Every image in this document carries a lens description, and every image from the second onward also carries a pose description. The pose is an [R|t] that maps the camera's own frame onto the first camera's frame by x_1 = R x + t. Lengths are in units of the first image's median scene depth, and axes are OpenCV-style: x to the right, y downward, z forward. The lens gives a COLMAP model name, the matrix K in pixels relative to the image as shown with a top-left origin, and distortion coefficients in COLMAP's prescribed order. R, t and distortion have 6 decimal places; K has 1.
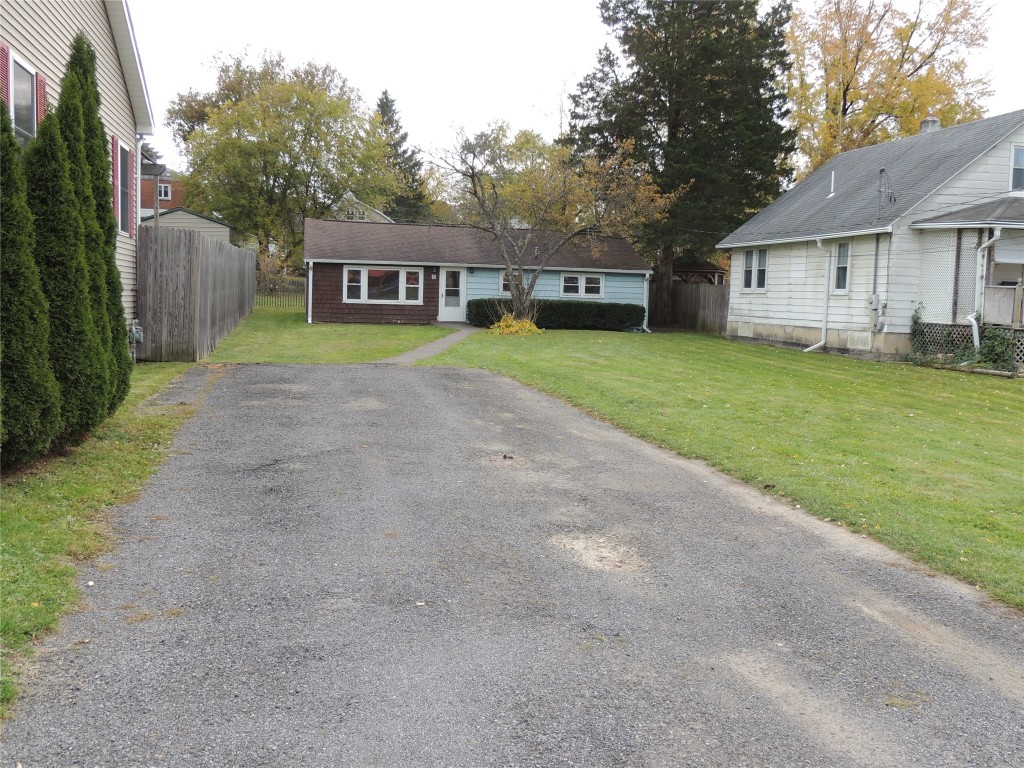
lens RADIAL K [[991.3, 0, 510.1], [0, 991.3, 383.2], [0, 0, 1]] dist [-0.026635, 0.000000]
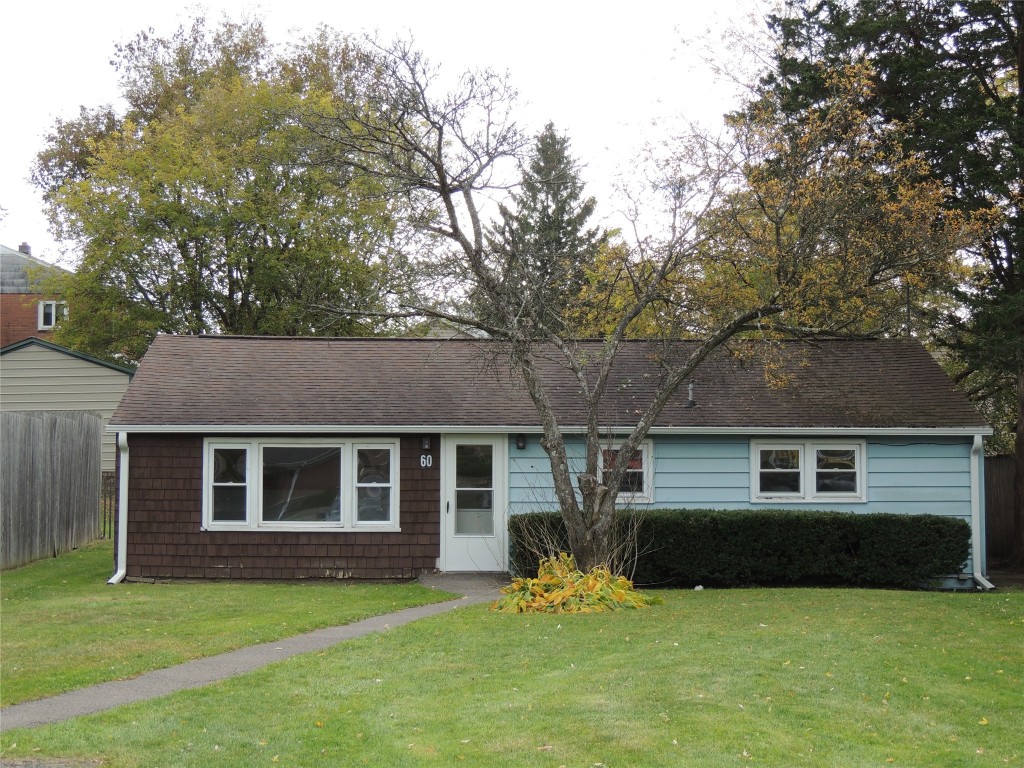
lens RADIAL K [[1781.3, 0, 511.3], [0, 1781.3, 375.1], [0, 0, 1]] dist [-0.123084, 0.000000]
pose [[0.981339, -0.039550, -0.188173, 0.093635], [0.008746, 0.986787, -0.161787, -0.024705], [0.192086, 0.157123, 0.968719, 0.302952]]
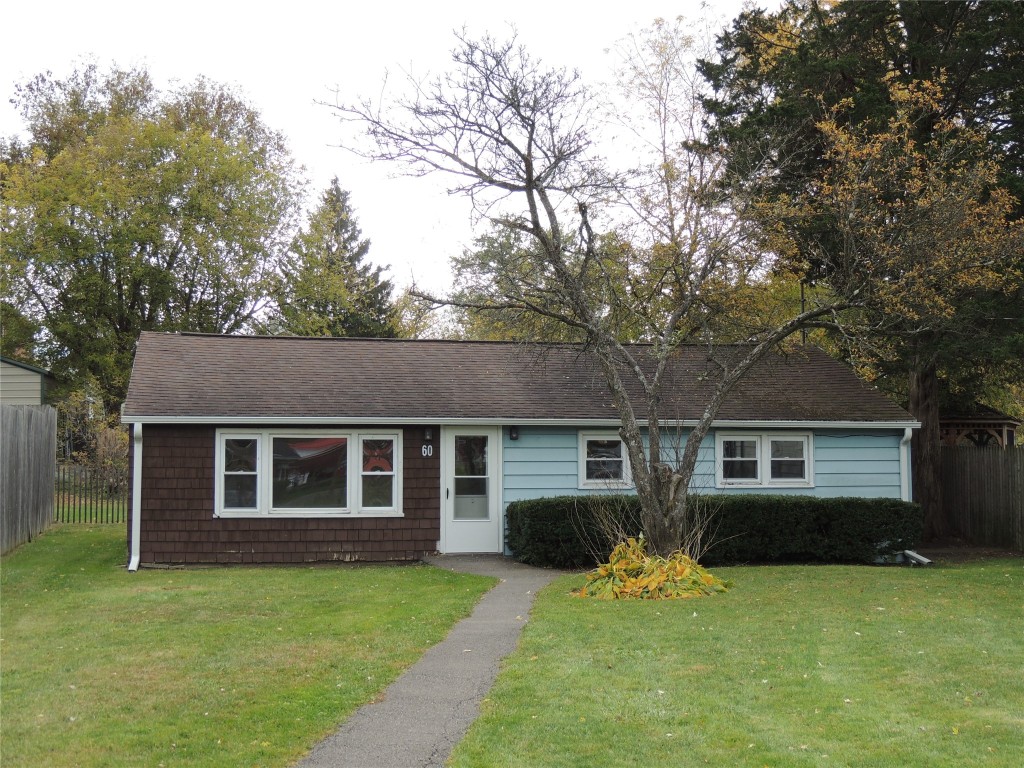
lens RADIAL K [[1371.9, 0, 512.1], [0, 1371.9, 390.4], [0, 0, 1]] dist [-0.085648, 0.000000]
pose [[0.999523, -0.030854, -0.001405, -0.038393], [0.030269, 0.987575, -0.154206, -0.040168], [0.006146, 0.154090, 0.988038, 0.407684]]
